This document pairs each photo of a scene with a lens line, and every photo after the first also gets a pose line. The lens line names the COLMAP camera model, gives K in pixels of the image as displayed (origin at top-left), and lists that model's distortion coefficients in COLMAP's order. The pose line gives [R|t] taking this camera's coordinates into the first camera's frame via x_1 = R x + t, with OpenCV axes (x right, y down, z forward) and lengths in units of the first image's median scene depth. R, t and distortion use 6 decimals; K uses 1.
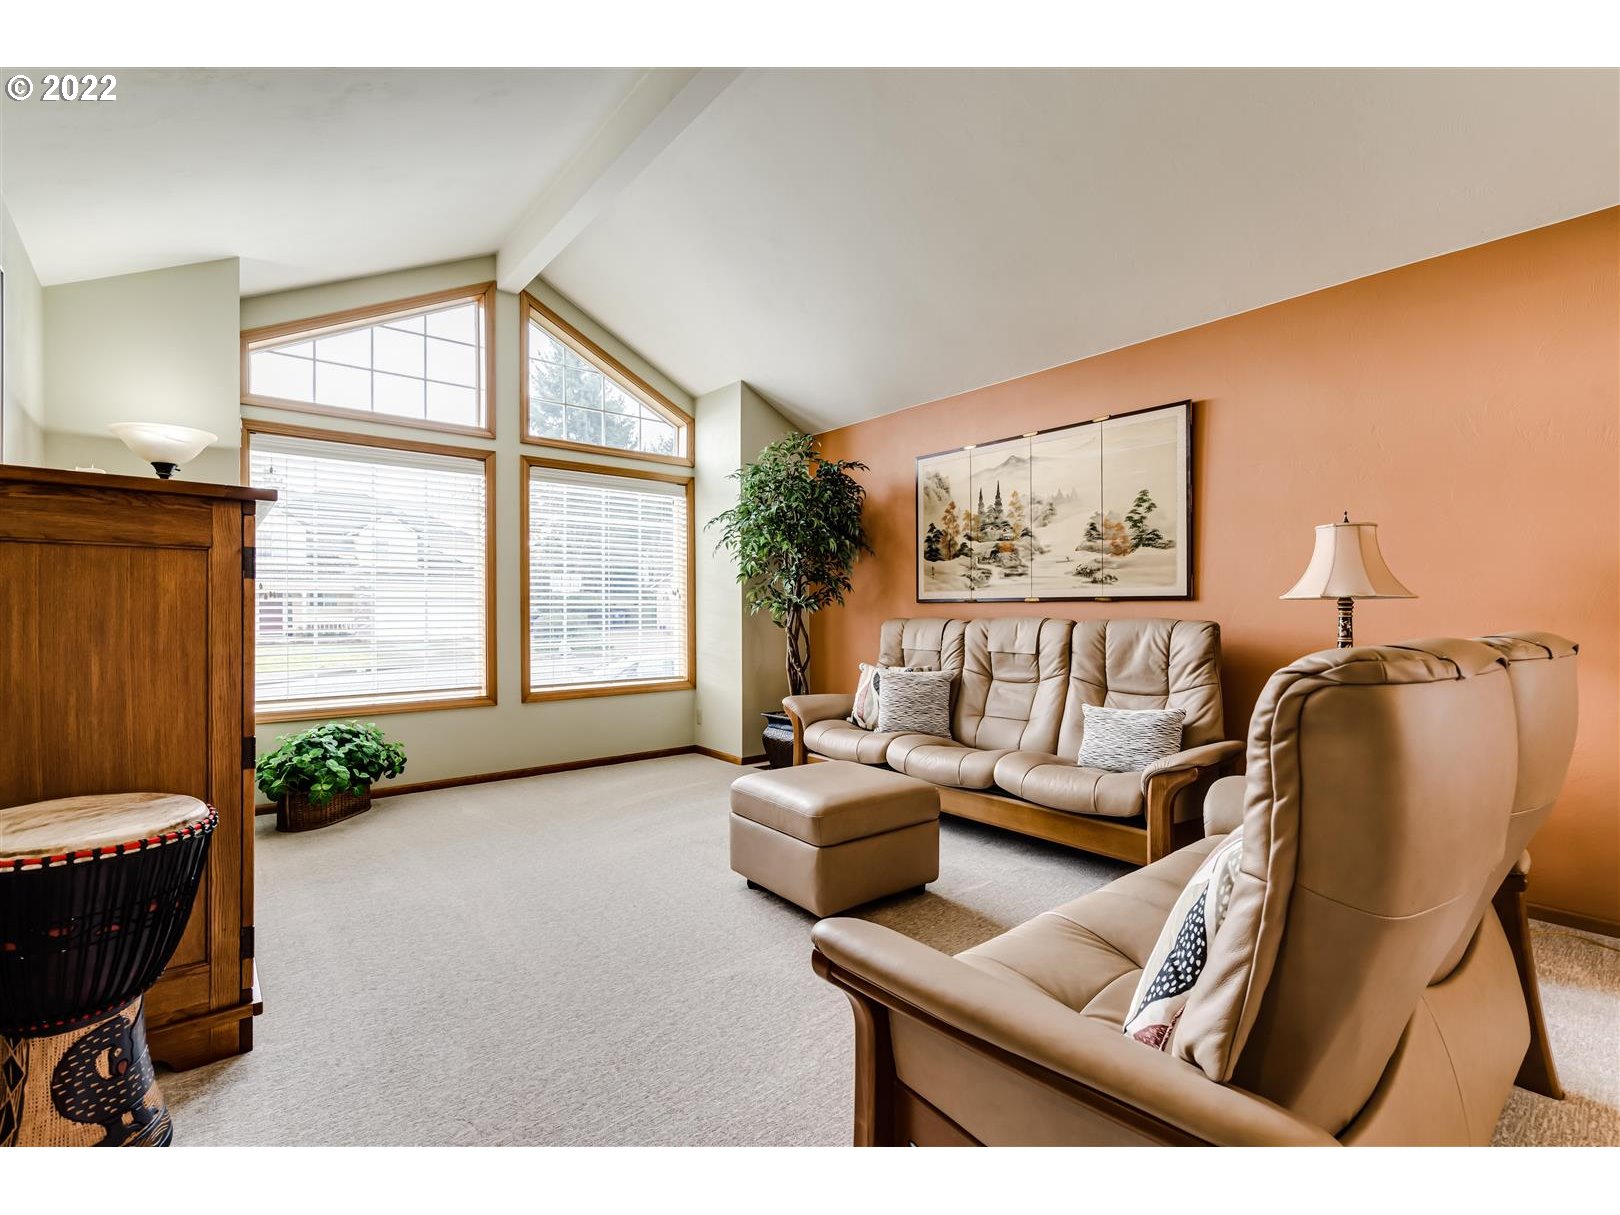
lens RADIAL K [[736.1, 0, 813.4], [0, 736.1, 607.9], [0, 0, 1]] dist [-0.004731, -0.000093]
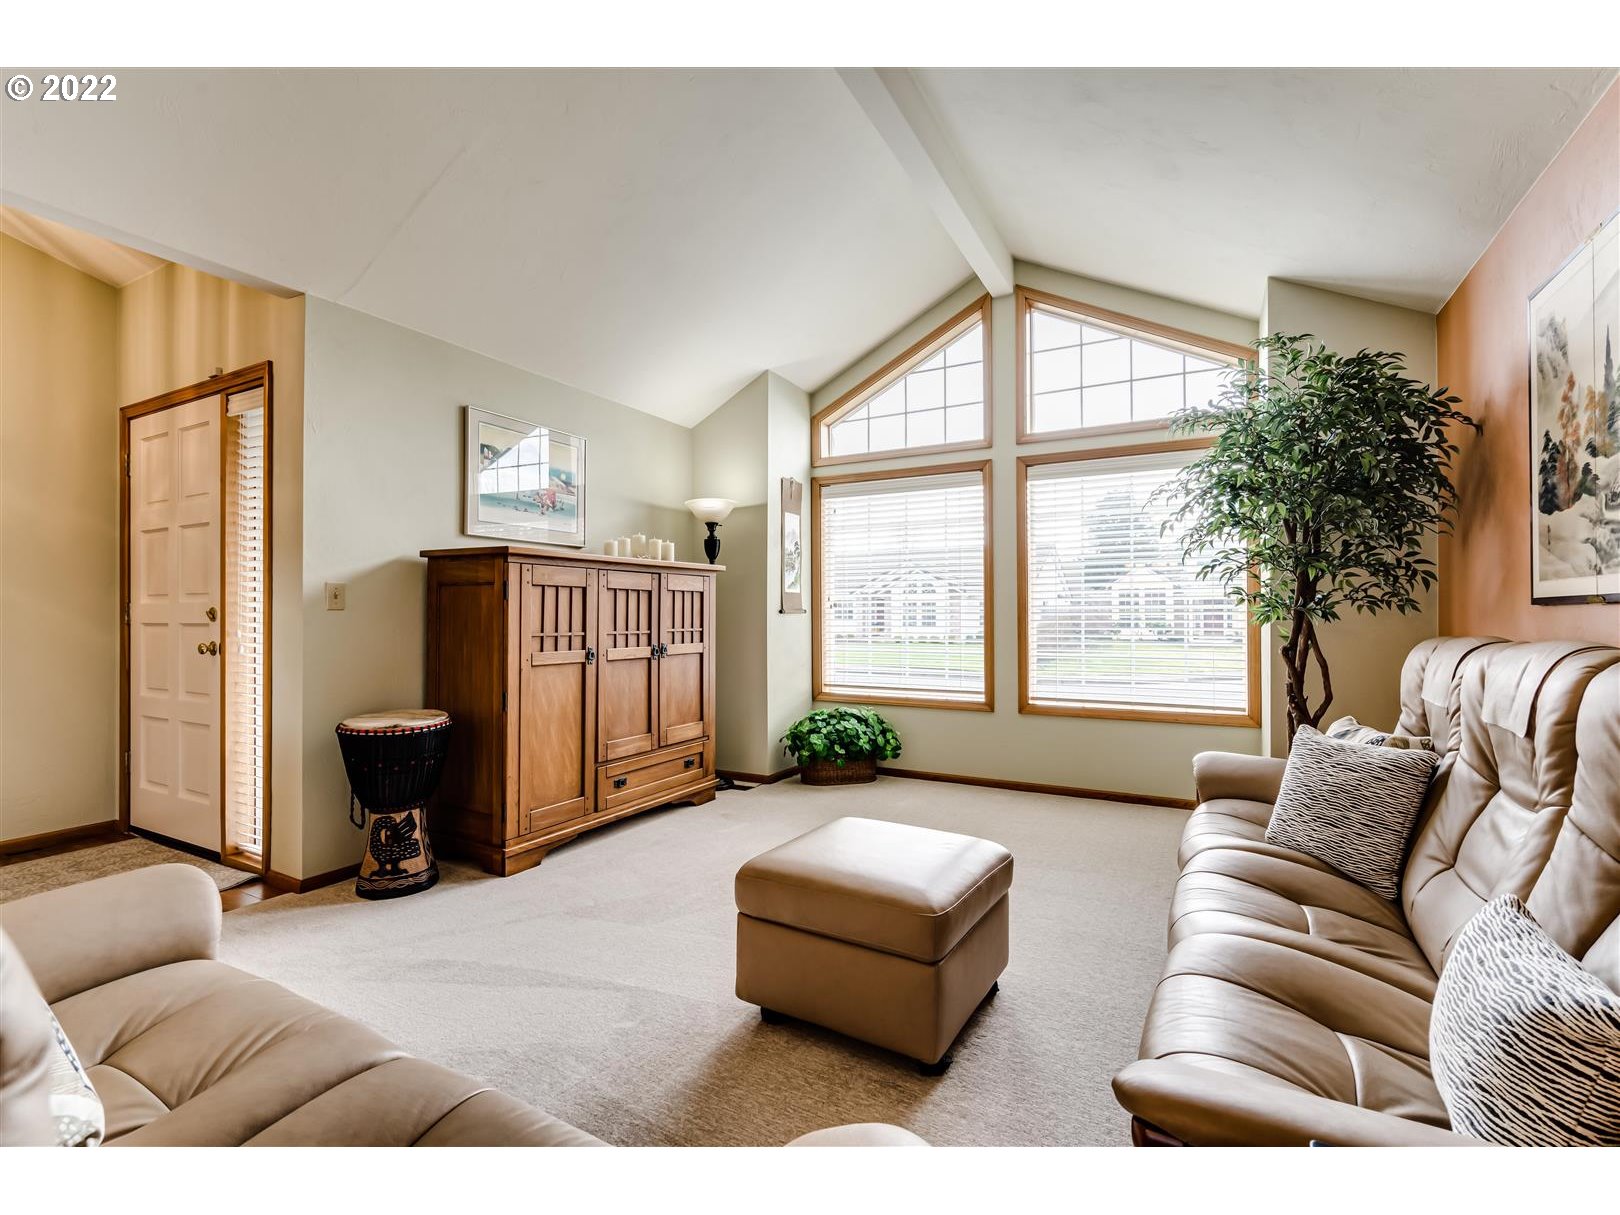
lens RADIAL K [[736.1, 0, 805.6], [0, 736.1, 609.5], [0, 0, 1]] dist [-0.004731, -0.000093]
pose [[0.356720, -0.006029, -0.934192, 0.440284], [0.001339, 0.999981, -0.005943, -0.002130], [0.934210, 0.000869, 0.356722, 0.427208]]
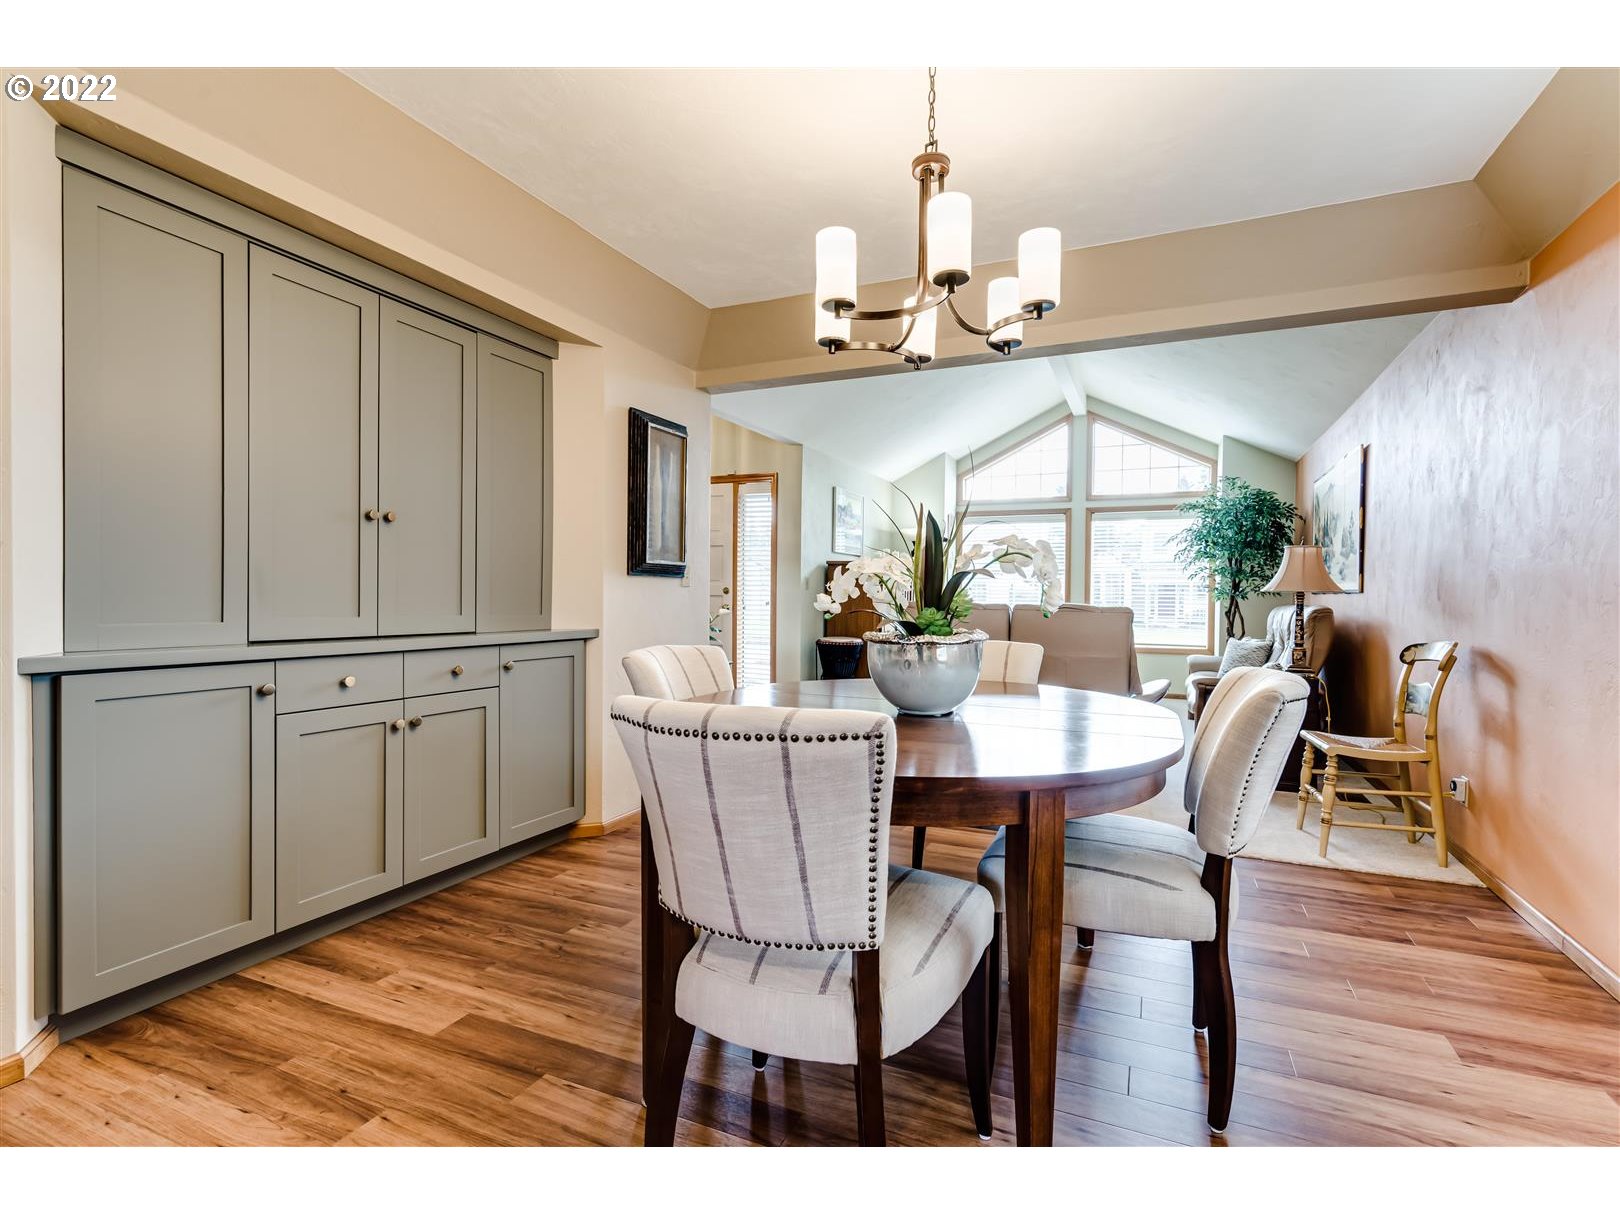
lens RADIAL K [[792.6, 0, 798.6], [0, 792.6, 610.8], [0, 0, 1]] dist [-0.003363, 0.000151]
pose [[0.426534, 0.022851, -0.904183, 1.083408], [-0.010906, 0.999738, 0.020121, 0.004291], [0.904406, 0.001279, 0.426671, -0.436244]]
